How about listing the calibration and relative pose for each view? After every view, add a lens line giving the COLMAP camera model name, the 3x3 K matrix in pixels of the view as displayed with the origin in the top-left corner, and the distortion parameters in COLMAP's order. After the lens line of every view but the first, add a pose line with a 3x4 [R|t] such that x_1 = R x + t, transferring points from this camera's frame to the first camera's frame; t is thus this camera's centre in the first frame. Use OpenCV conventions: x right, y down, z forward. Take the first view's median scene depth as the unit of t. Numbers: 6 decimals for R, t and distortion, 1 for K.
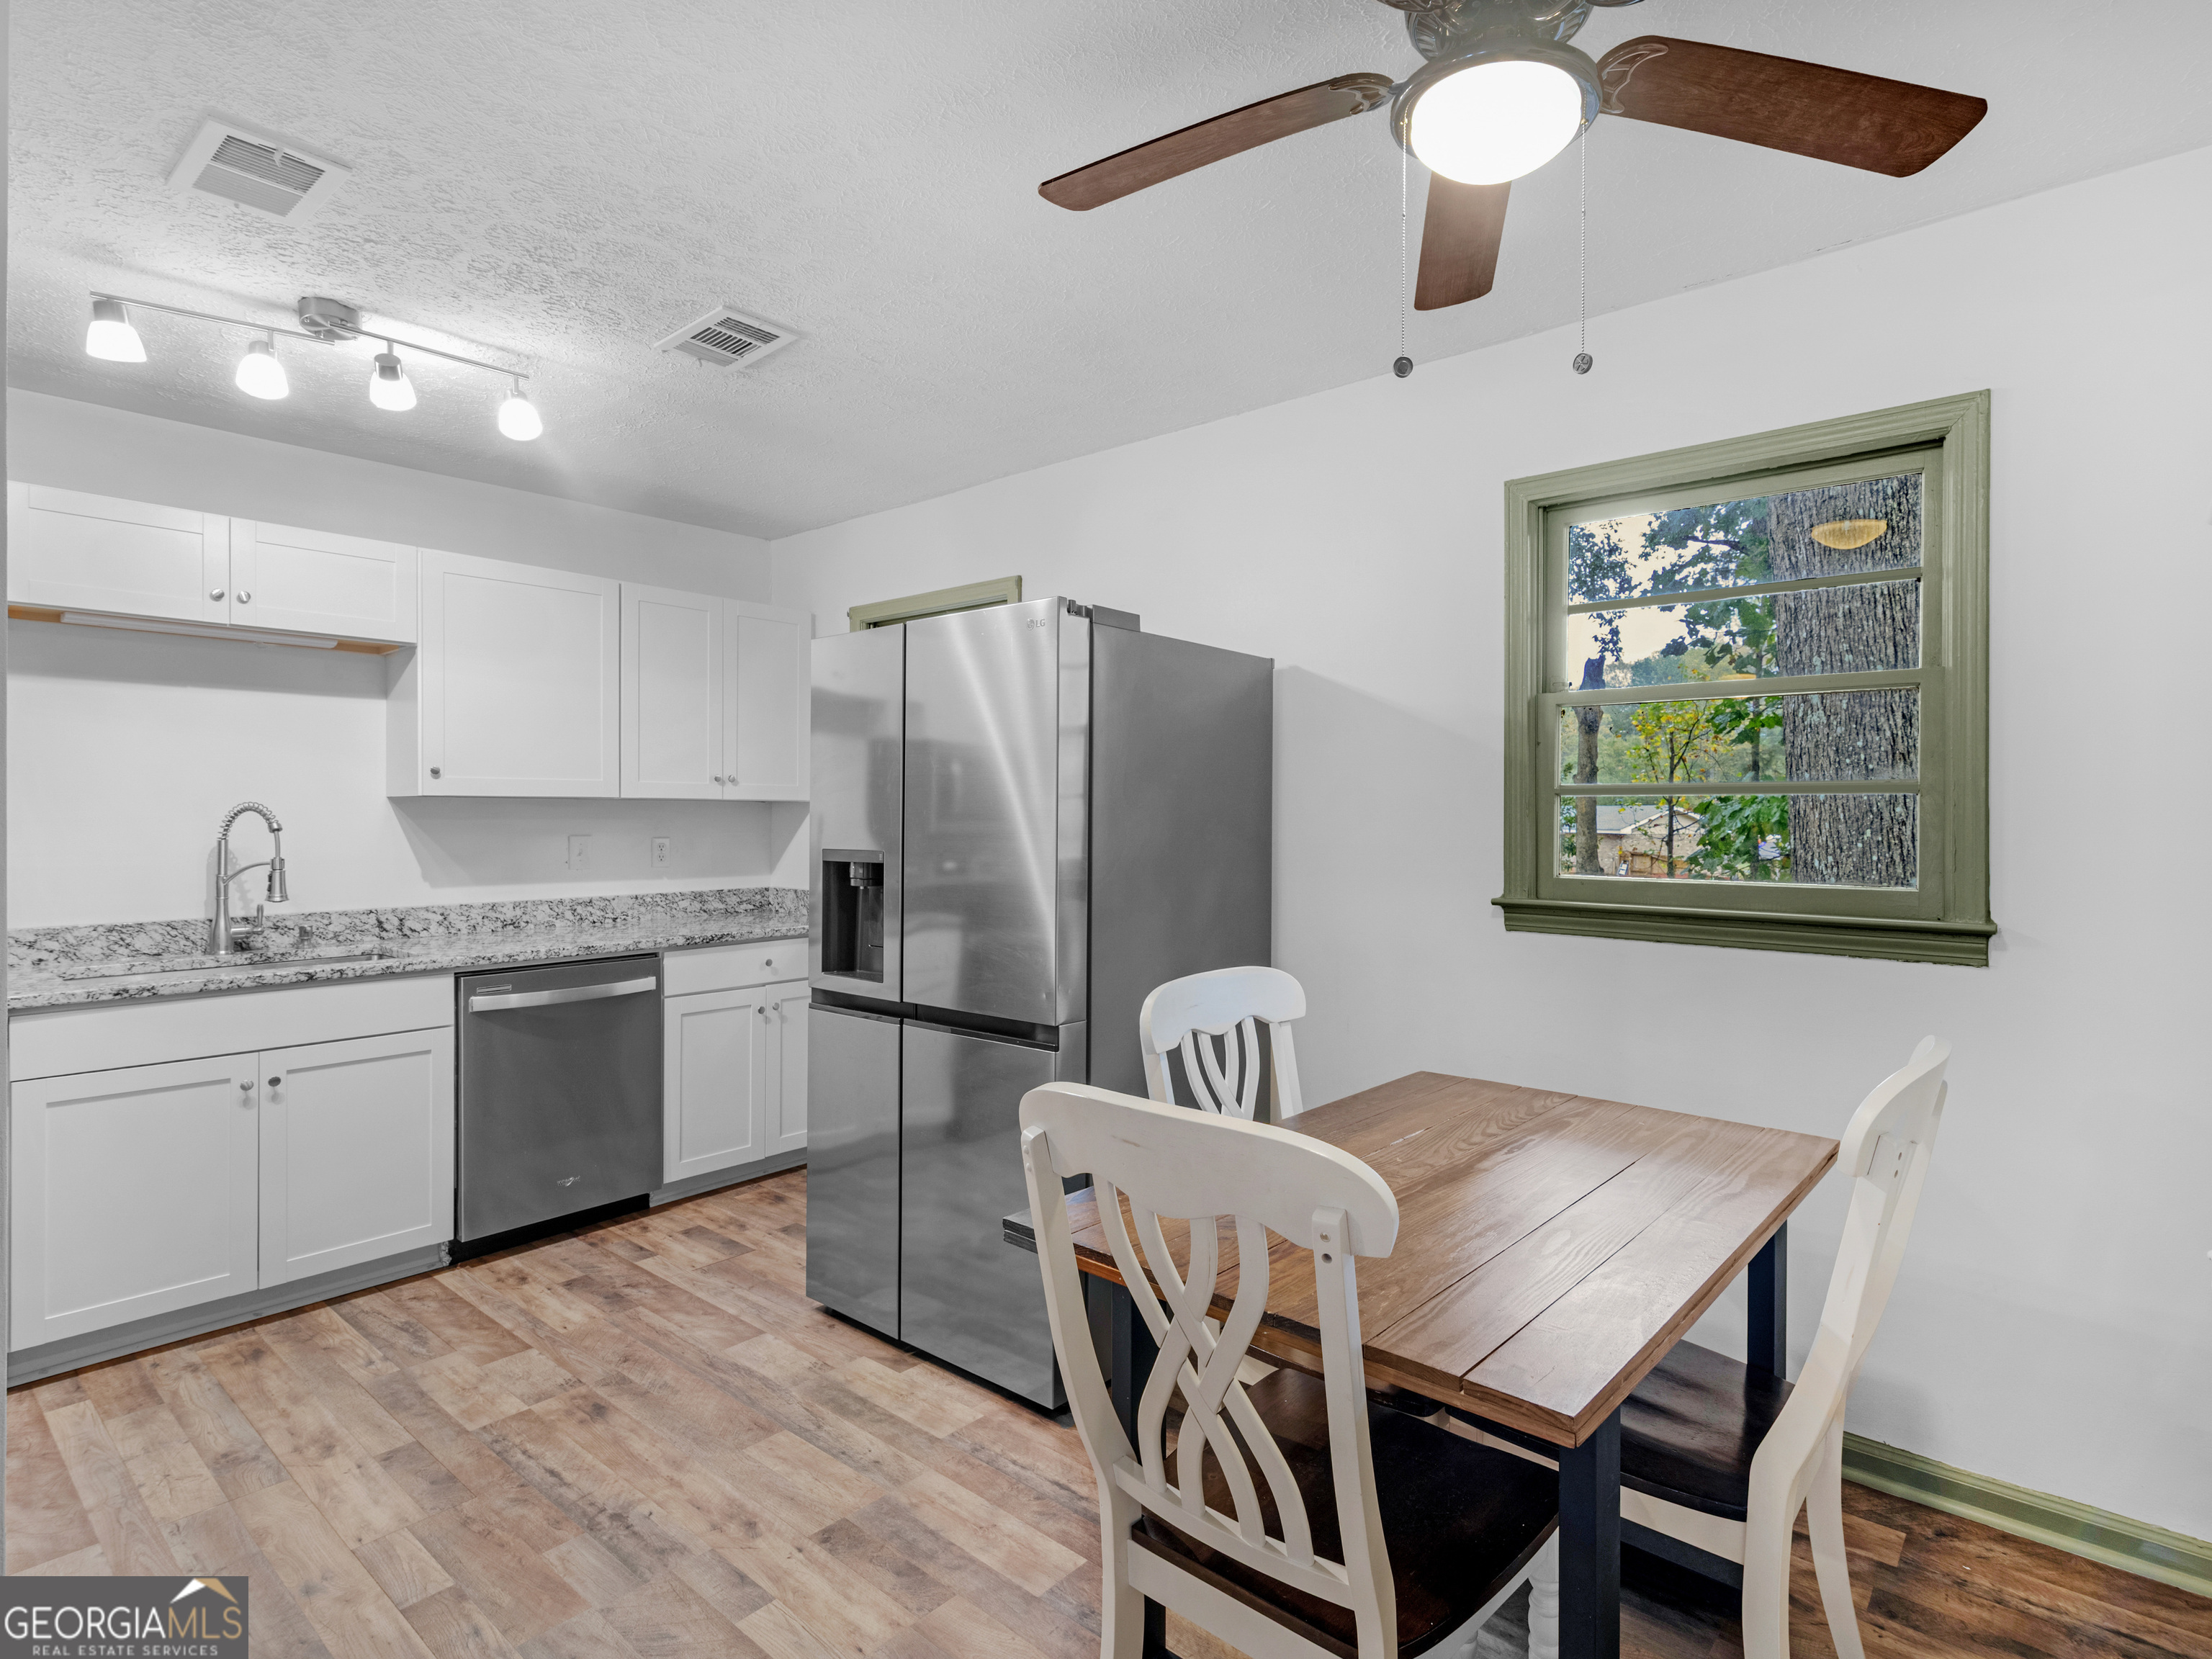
lens RADIAL K [[1097.1, 0, 1104.9], [0, 1097.1, 822.2], [0, 0, 1]] dist [-0.002881, -0.000674]
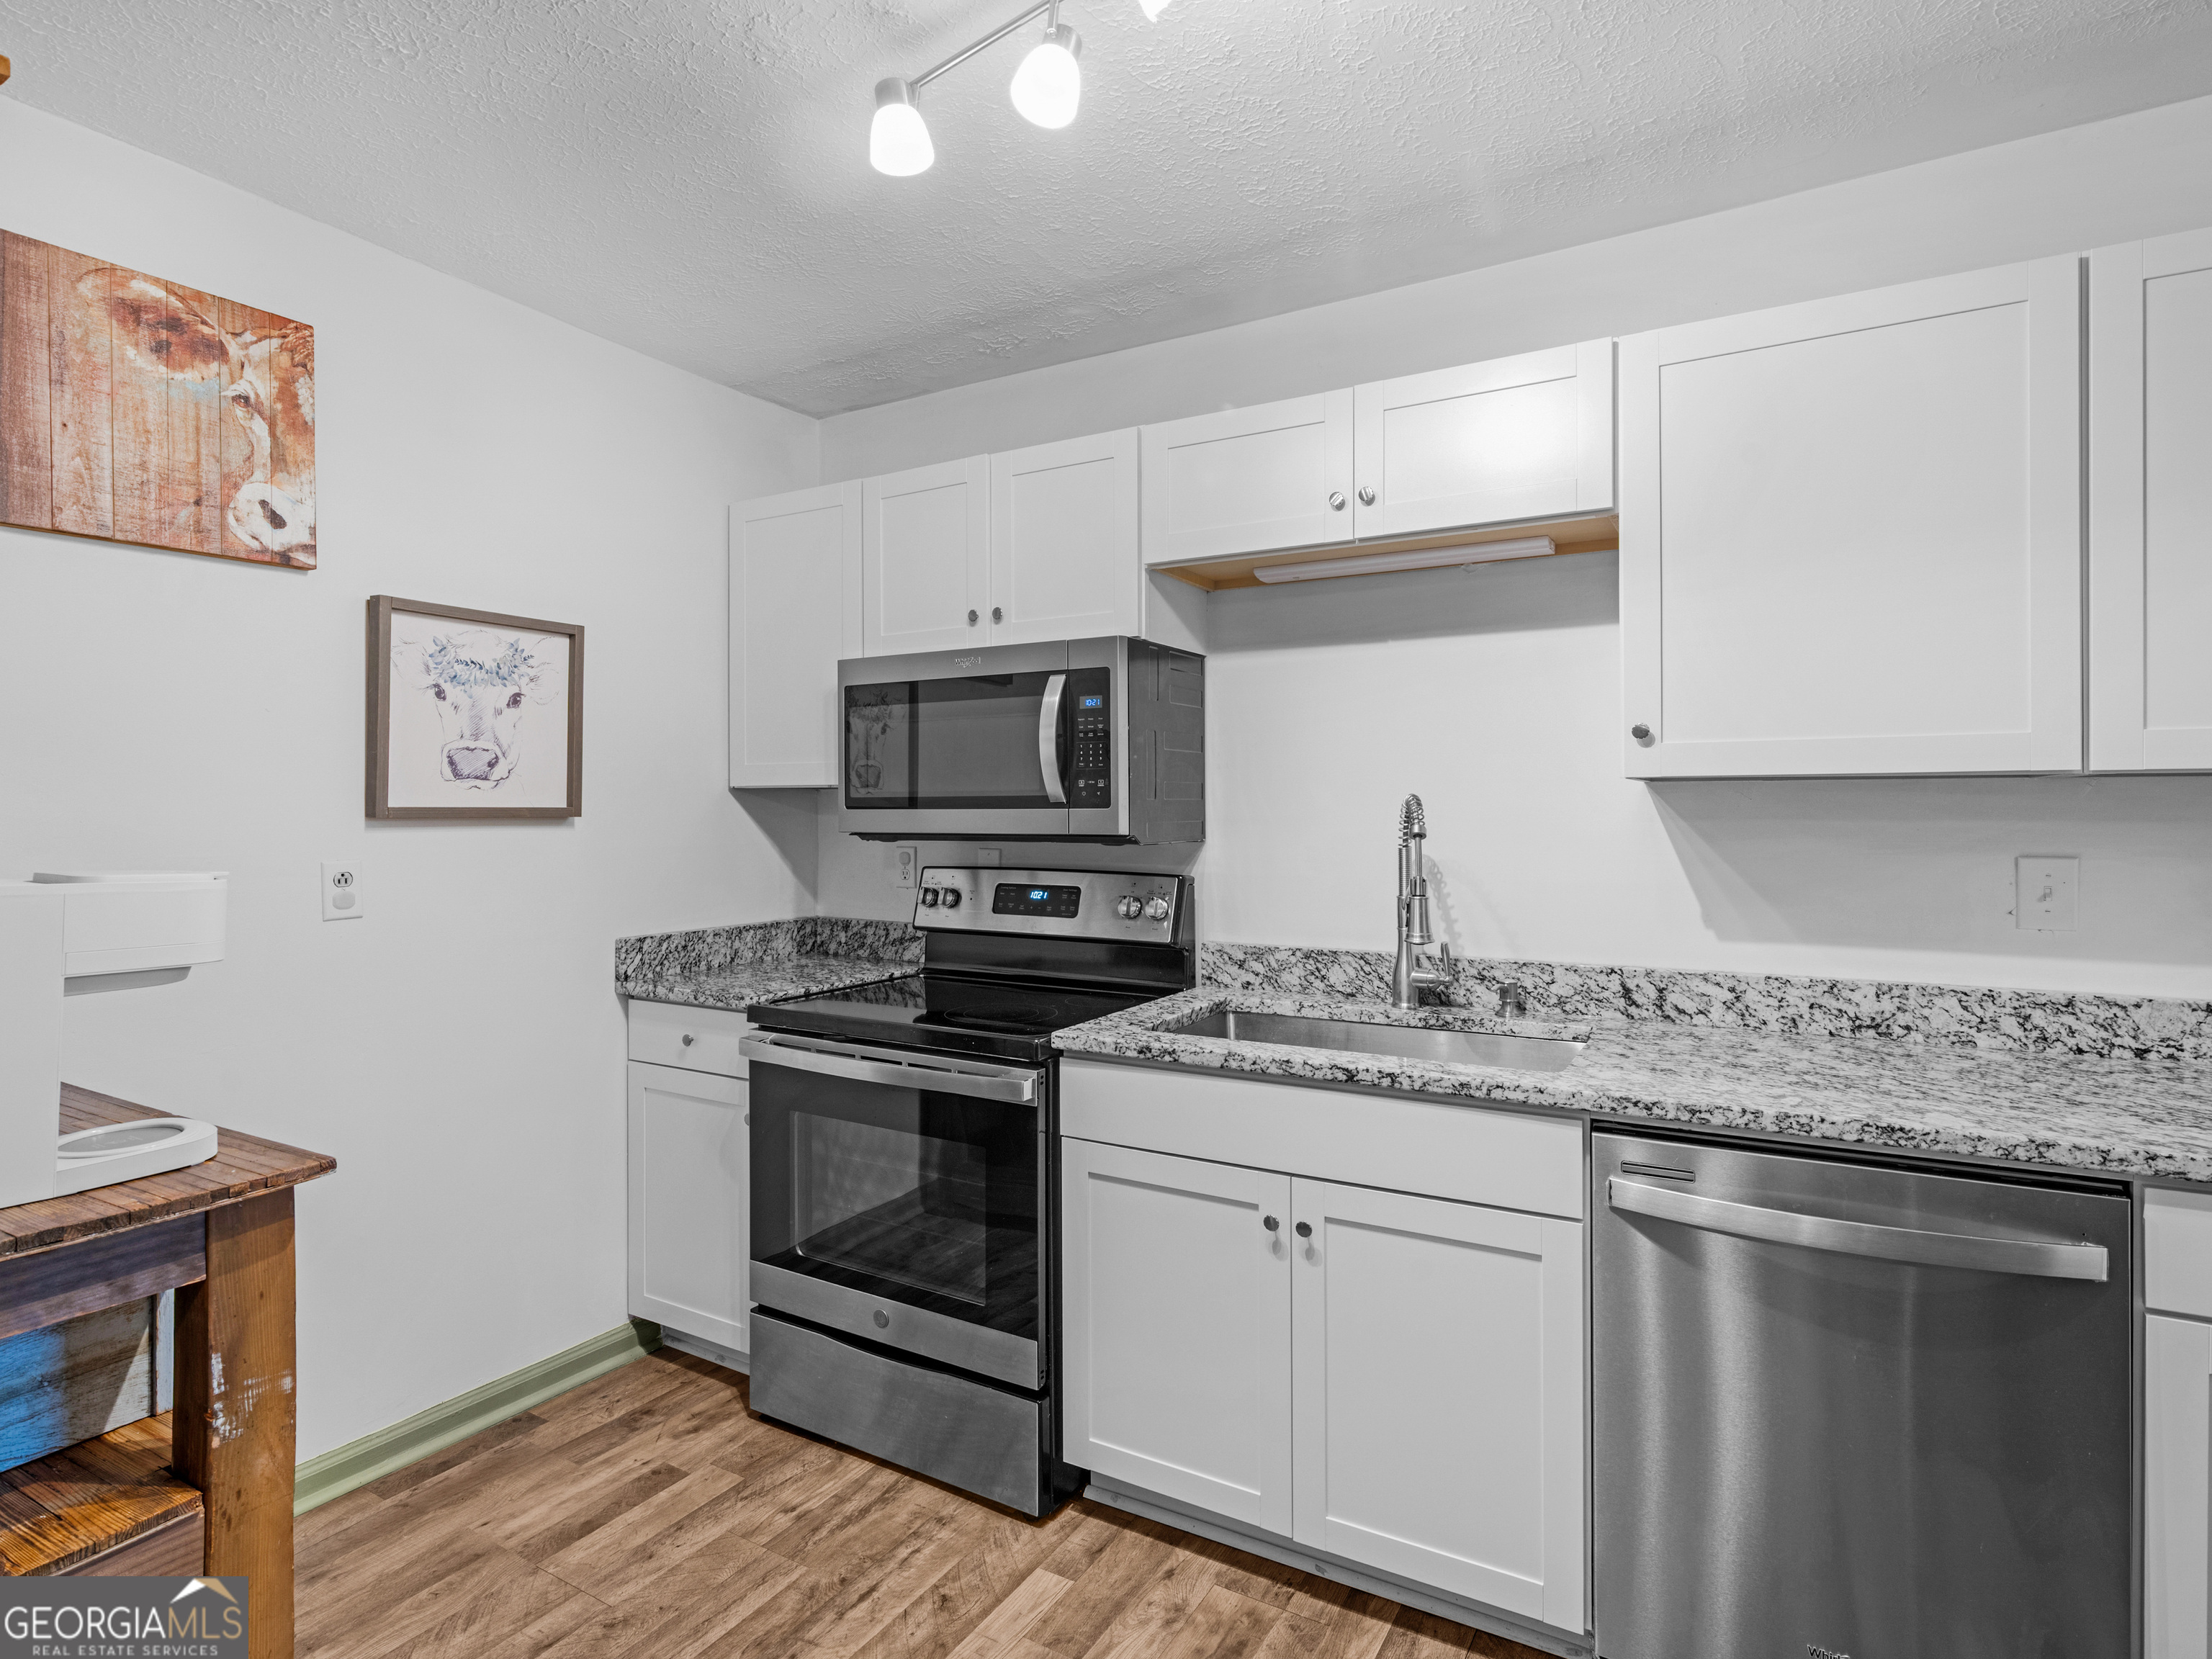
lens RADIAL K [[1141.5, 0, 1138.3], [0, 1141.5, 810.2], [0, 0, 1]] dist [-0.001004, 0.001217]
pose [[0.197493, -0.001449, -0.980303, -0.107704], [-0.004553, 0.999987, -0.002396, -0.005667], [0.980294, 0.004937, 0.197484, 0.679014]]
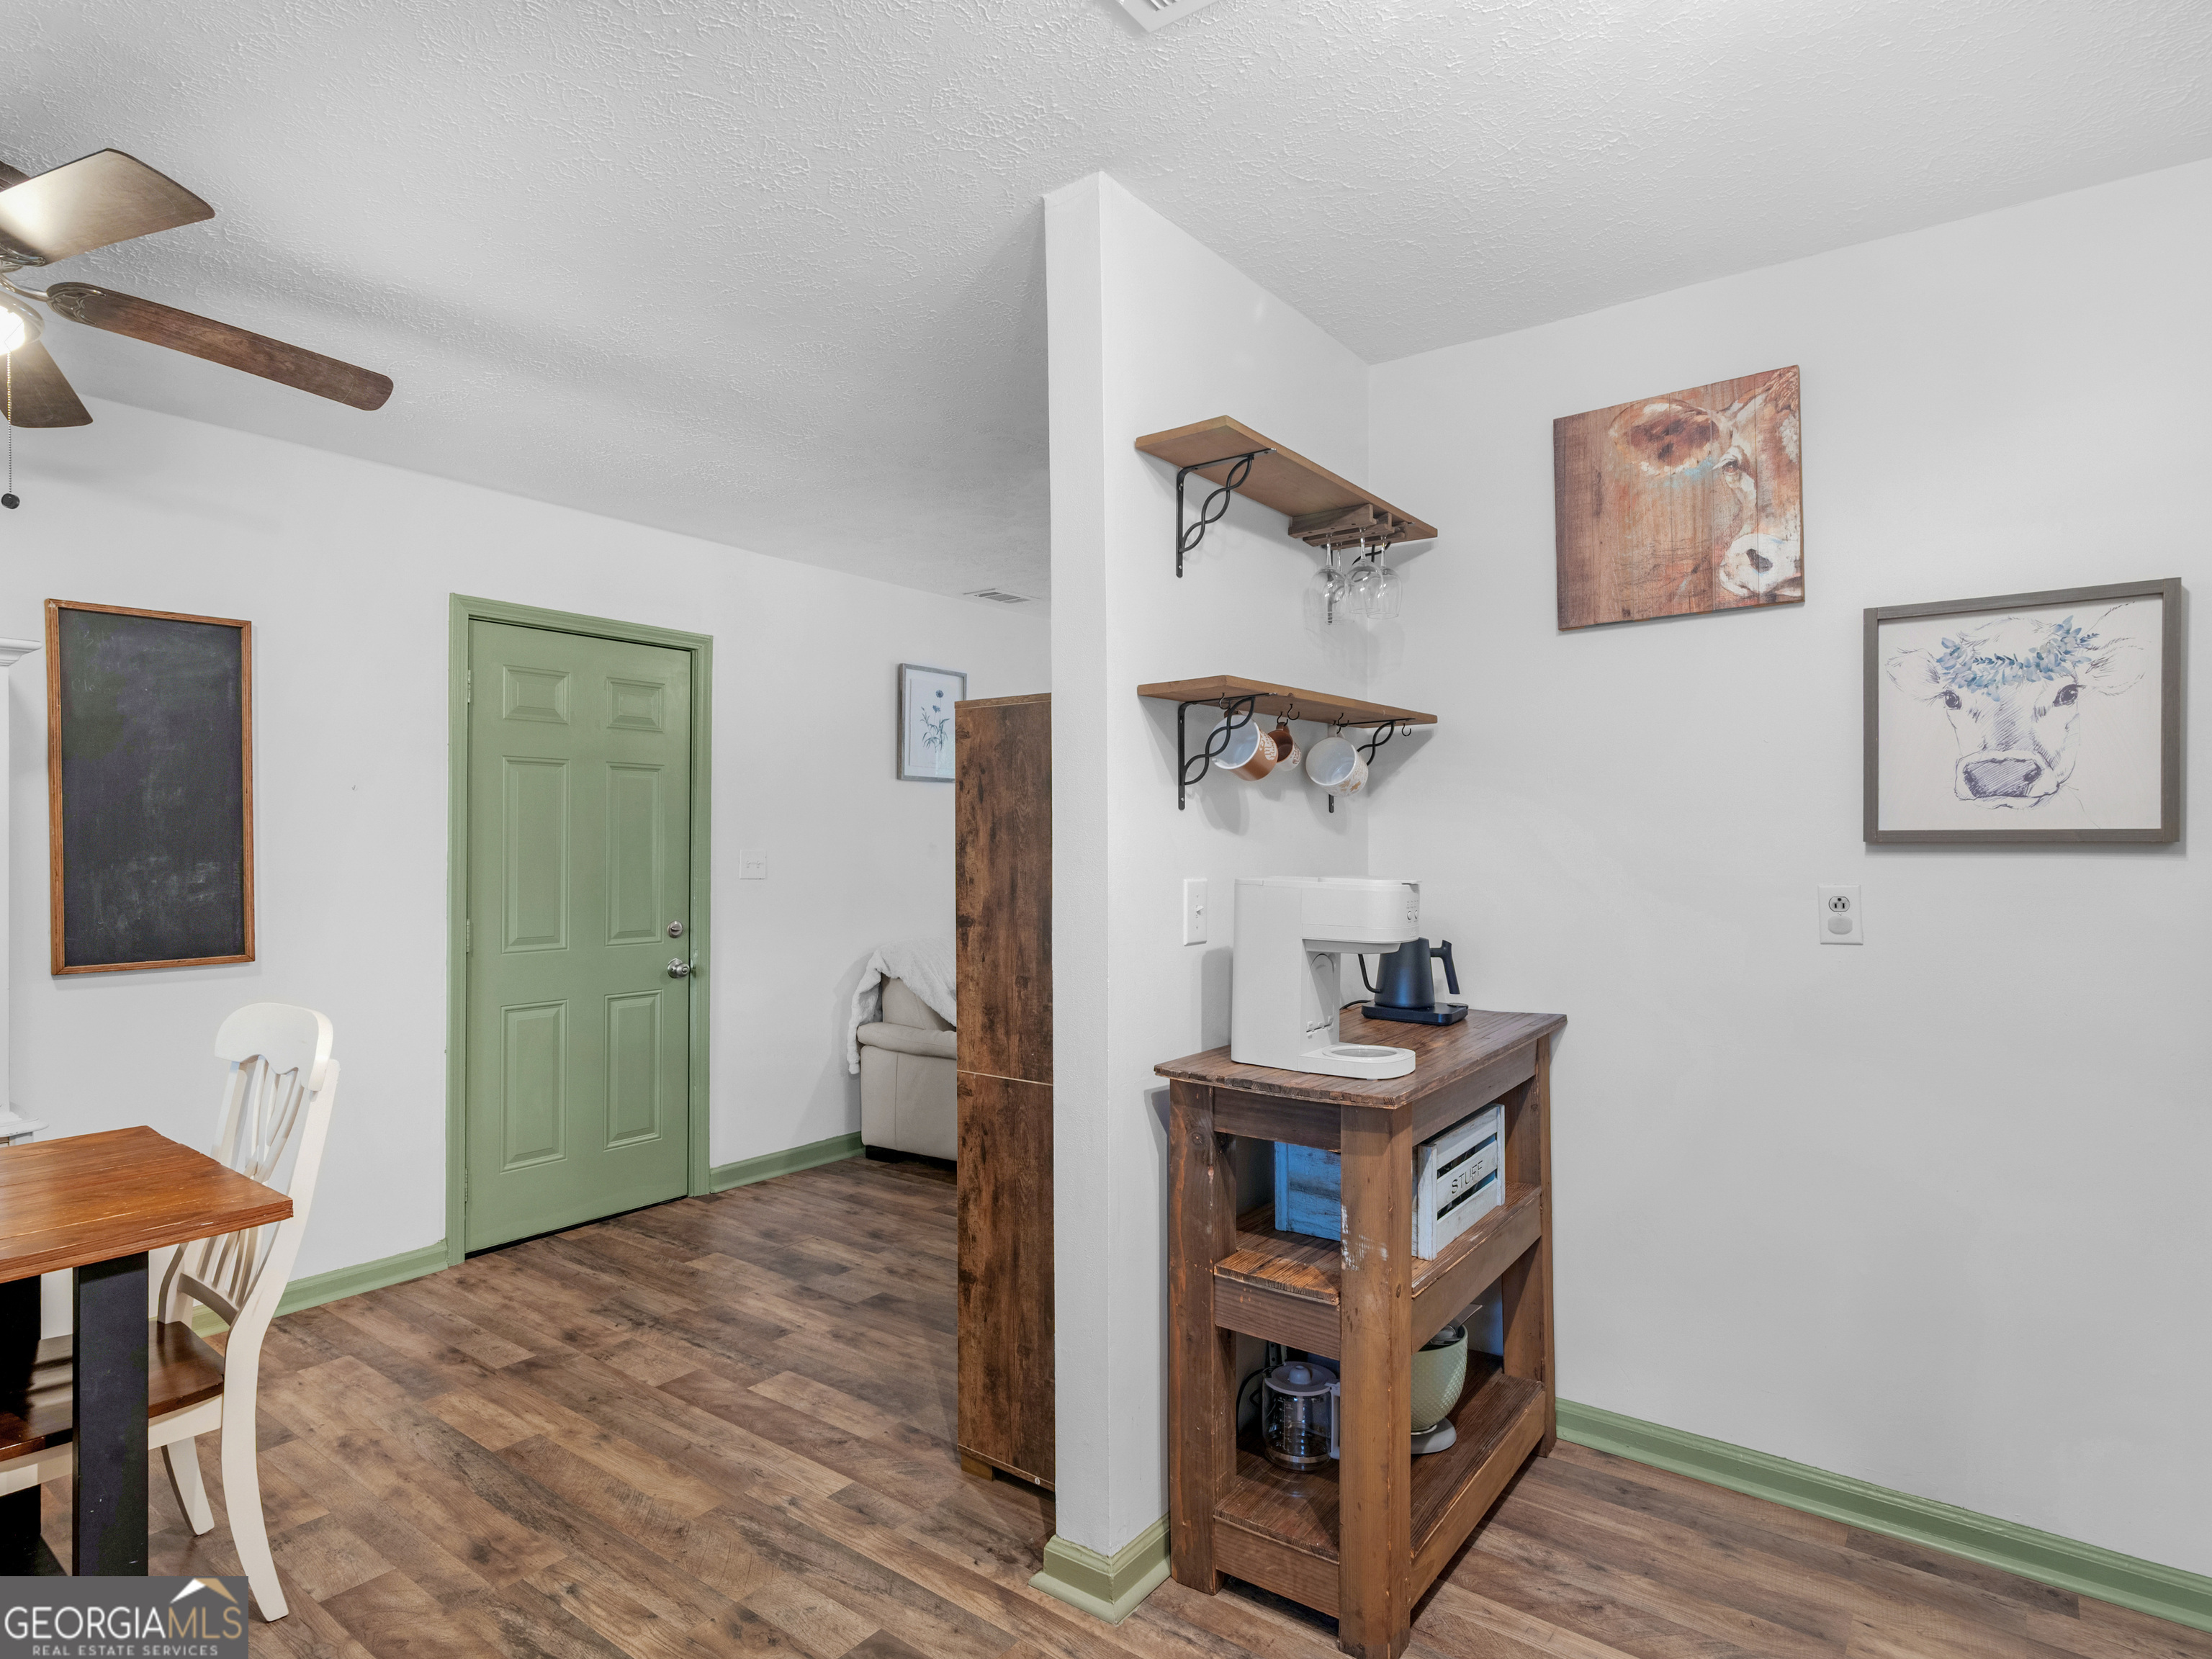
lens RADIAL K [[1202.9, 0, 1079.4], [0, 1202.9, 843.5], [0, 0, 1]] dist [0.004450, 0.000812]
pose [[-0.997659, 0.002662, -0.068336, -0.369942], [0.002057, 0.999958, 0.008916, -0.006779], [0.068357, 0.008755, -0.997623, 1.027364]]
